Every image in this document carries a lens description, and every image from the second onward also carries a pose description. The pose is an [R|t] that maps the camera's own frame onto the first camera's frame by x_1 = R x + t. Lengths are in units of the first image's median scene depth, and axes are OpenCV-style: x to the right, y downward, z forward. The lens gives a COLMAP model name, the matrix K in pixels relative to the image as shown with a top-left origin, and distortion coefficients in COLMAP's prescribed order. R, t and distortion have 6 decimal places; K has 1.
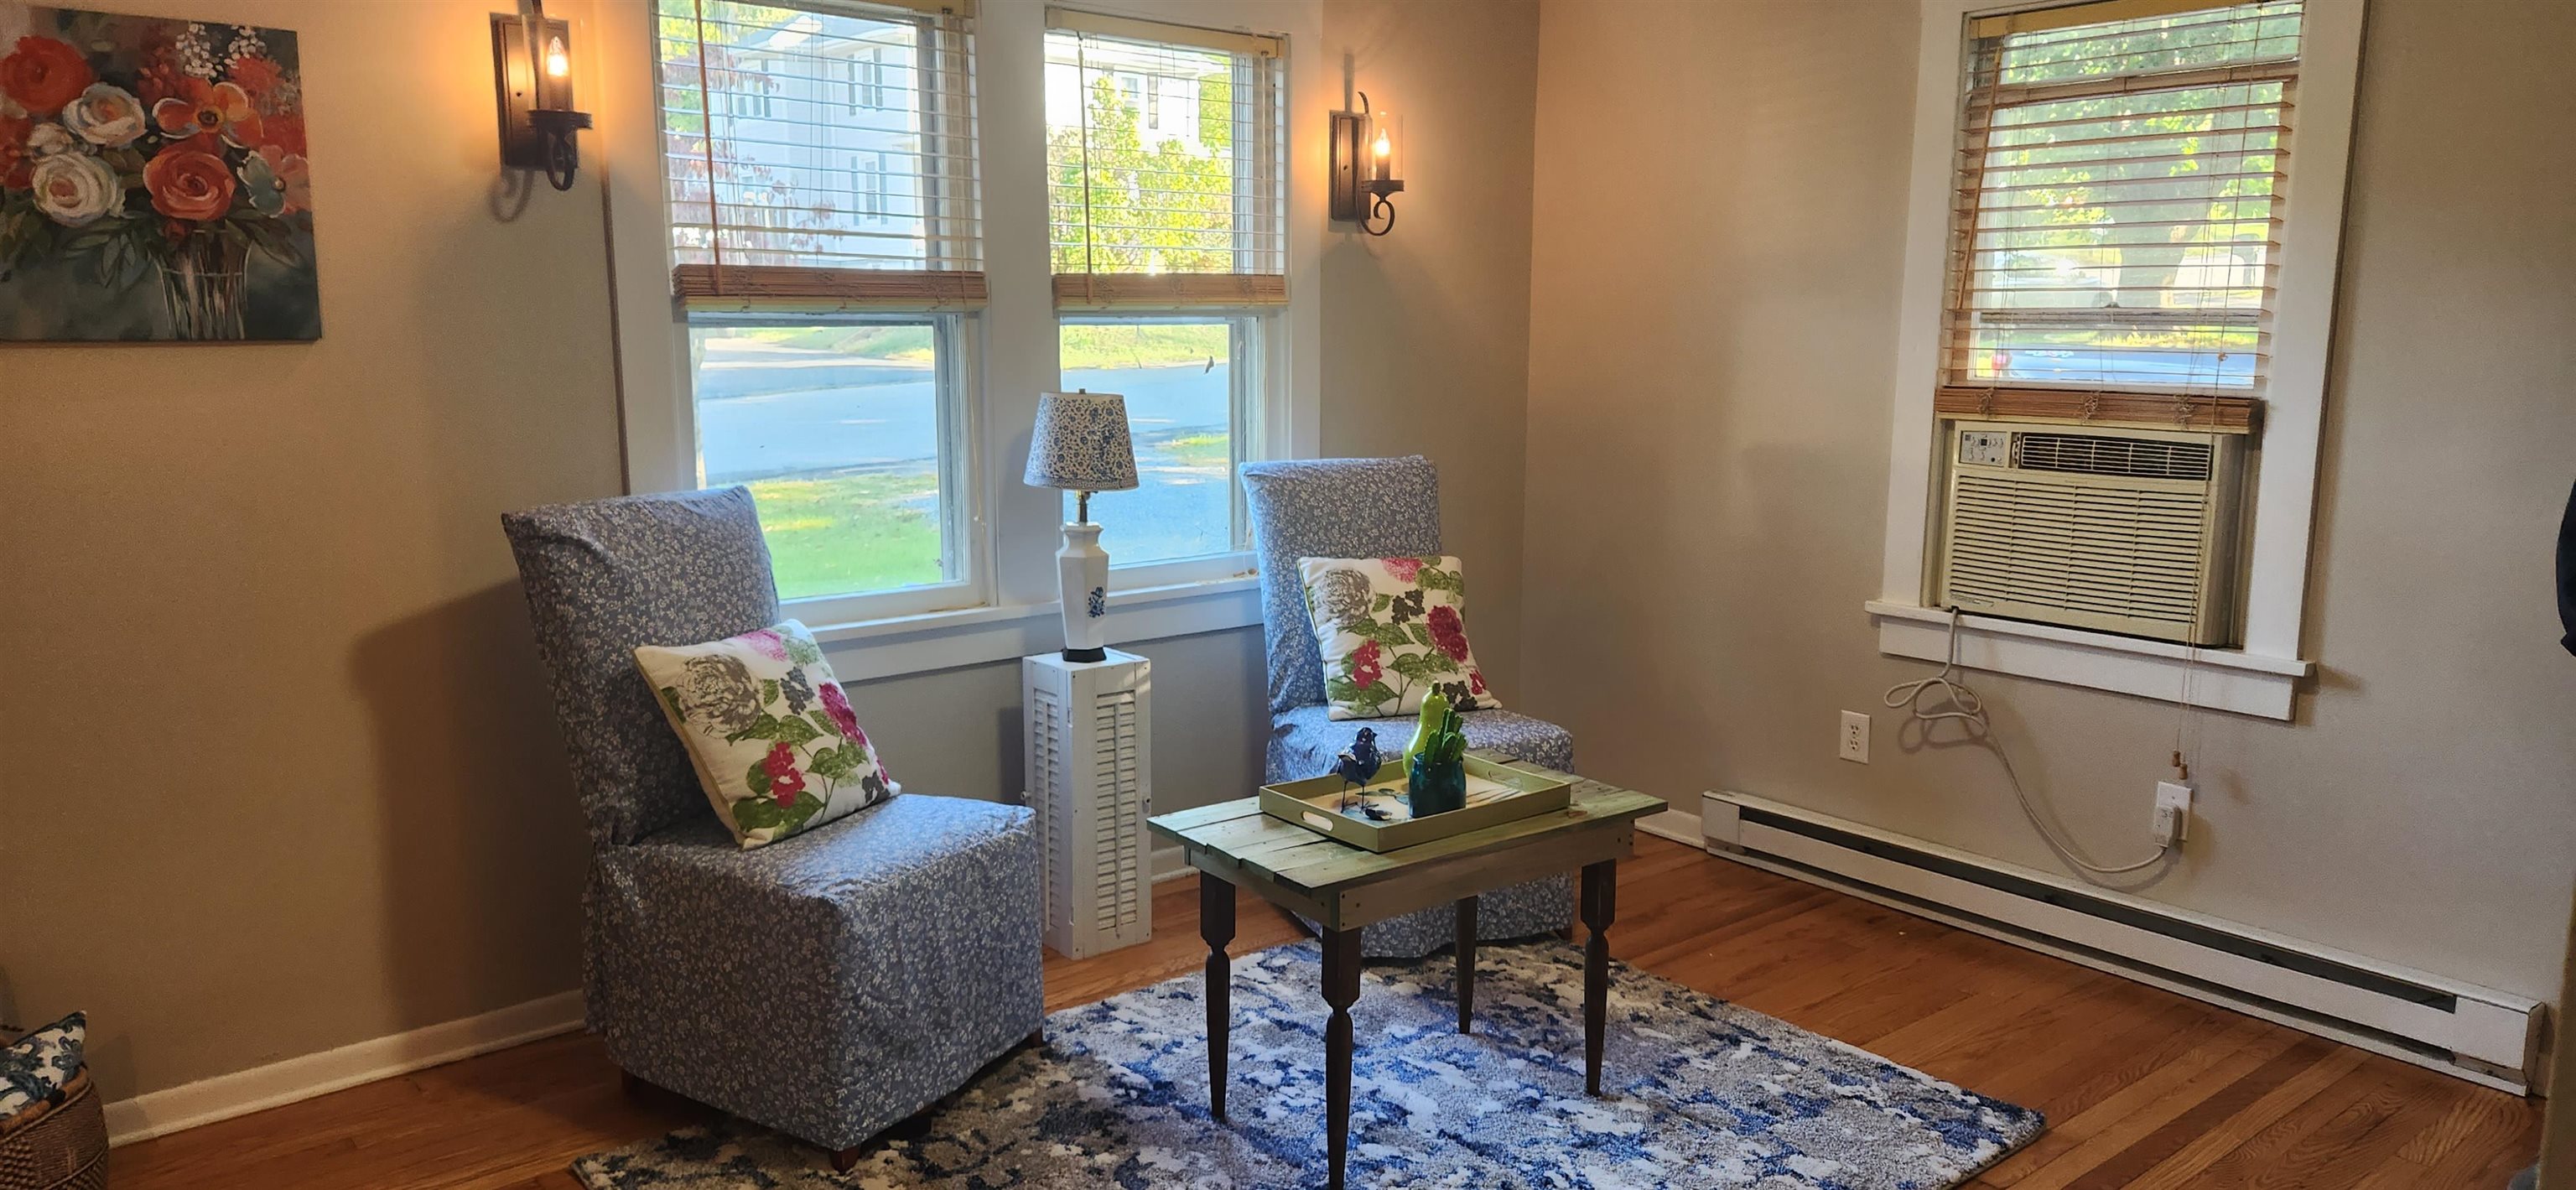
lens RADIAL K [[1700.4, 0, 1318.0], [0, 1700.4, 596.1], [0, 0, 1]] dist [0.086751, -0.076195]
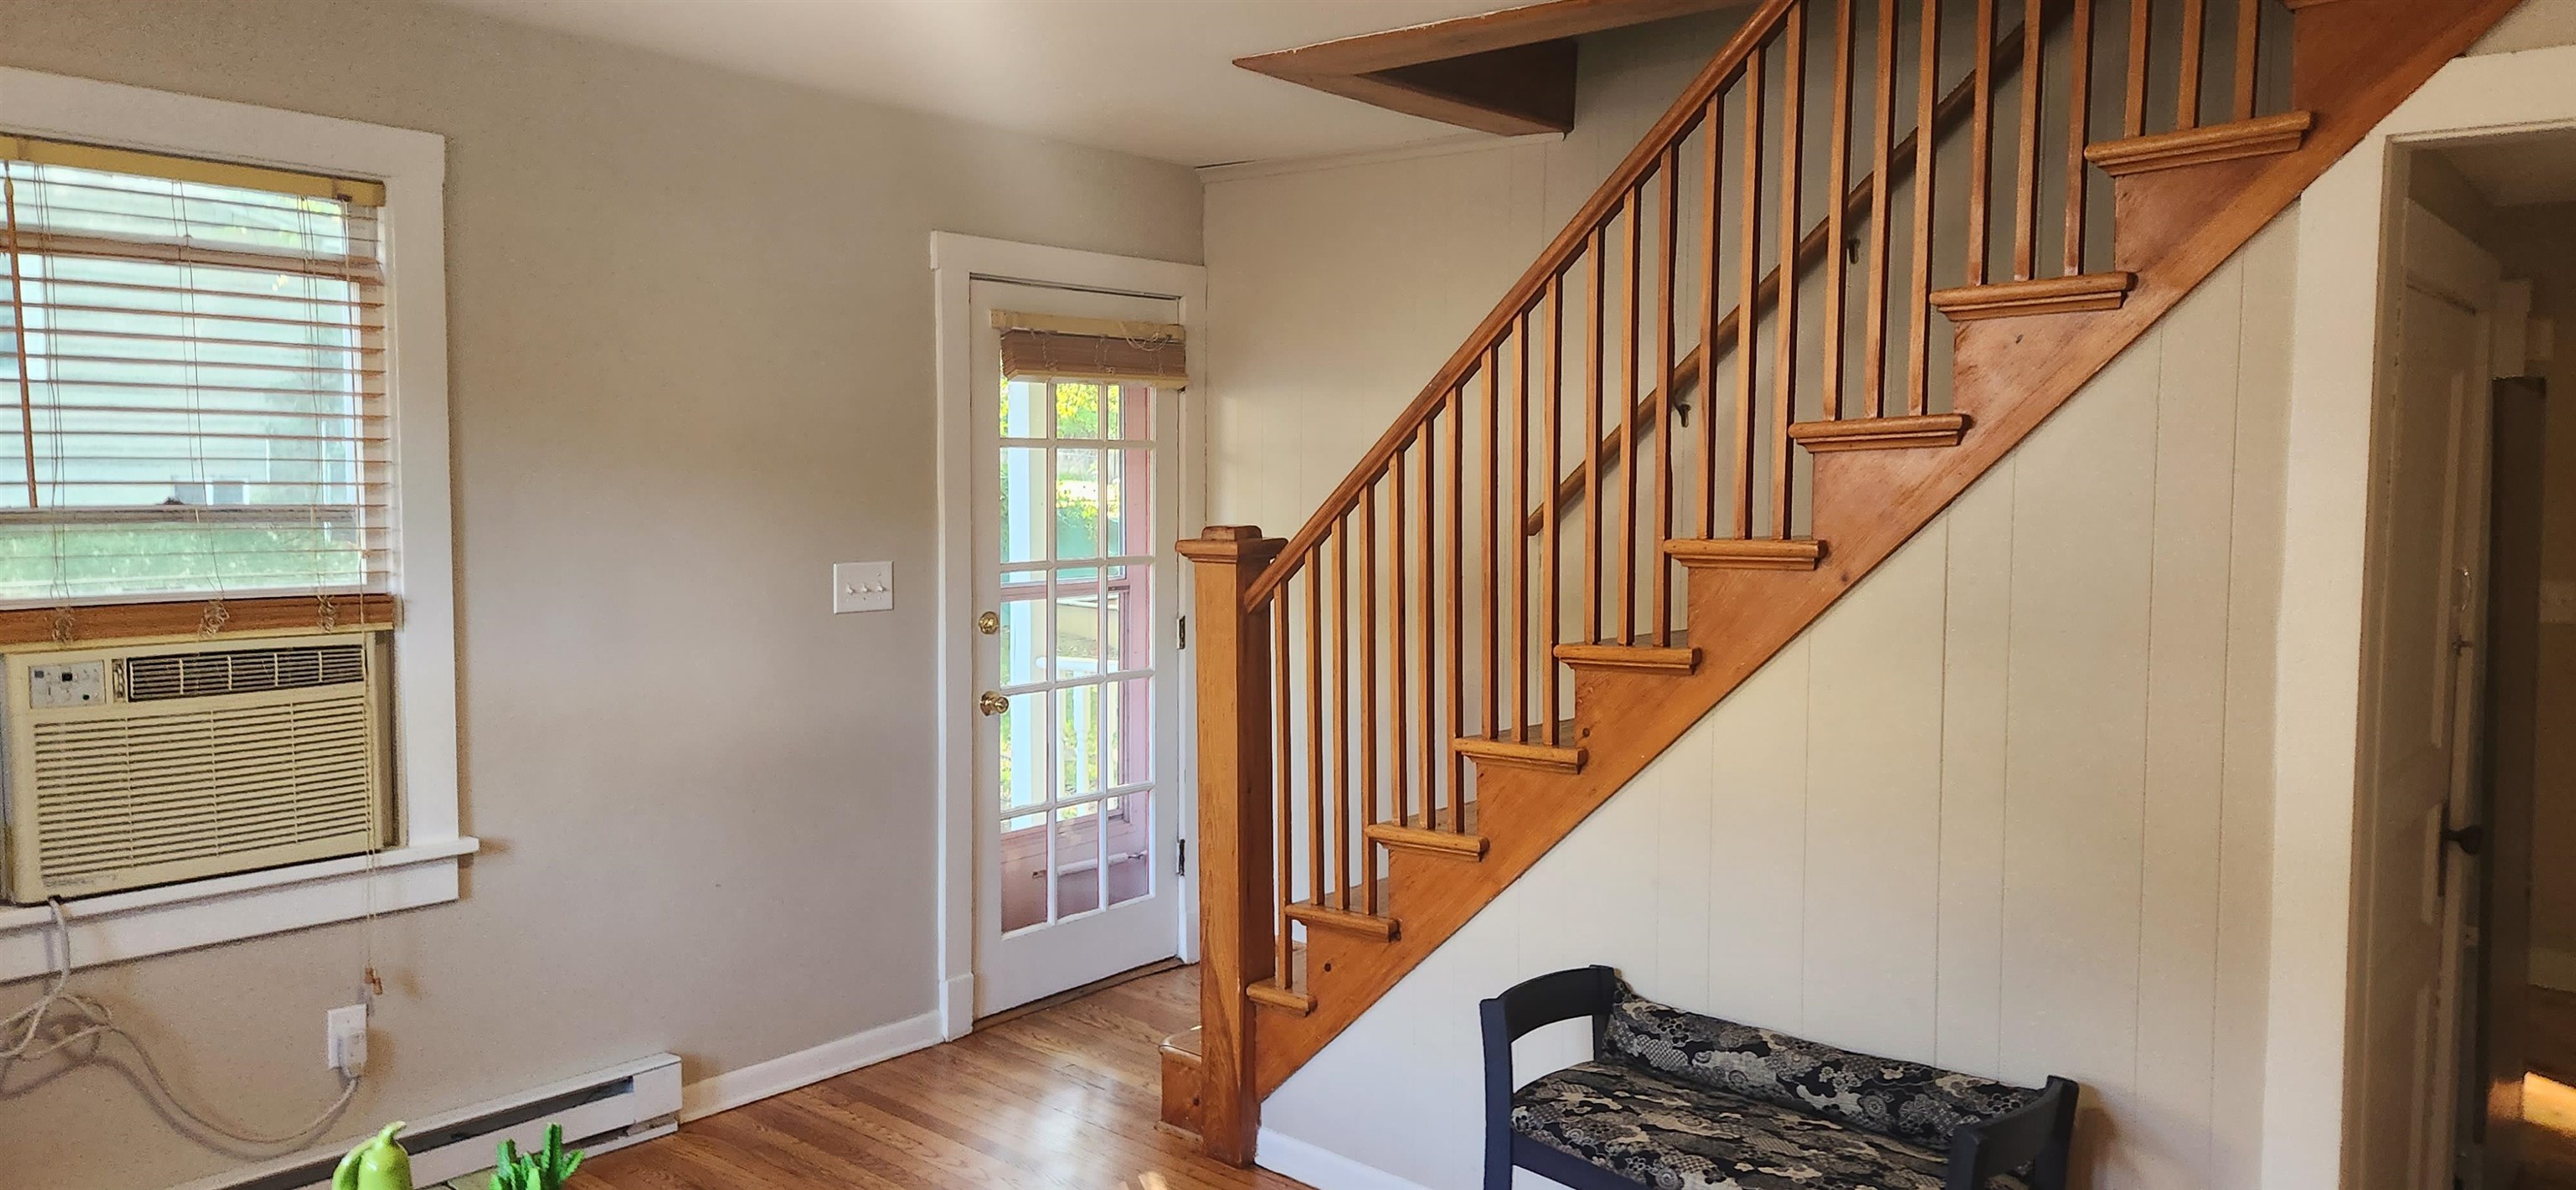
lens RADIAL K [[1700.4, 0, 1318.0], [0, 1700.4, 596.1], [0, 0, 1]] dist [0.086751, -0.076195]
pose [[-0.144297, -0.076916, 0.986541, -0.507487], [0.160080, 0.982028, 0.099978, -0.123707], [-0.976500, 0.172352, -0.129391, 0.594291]]
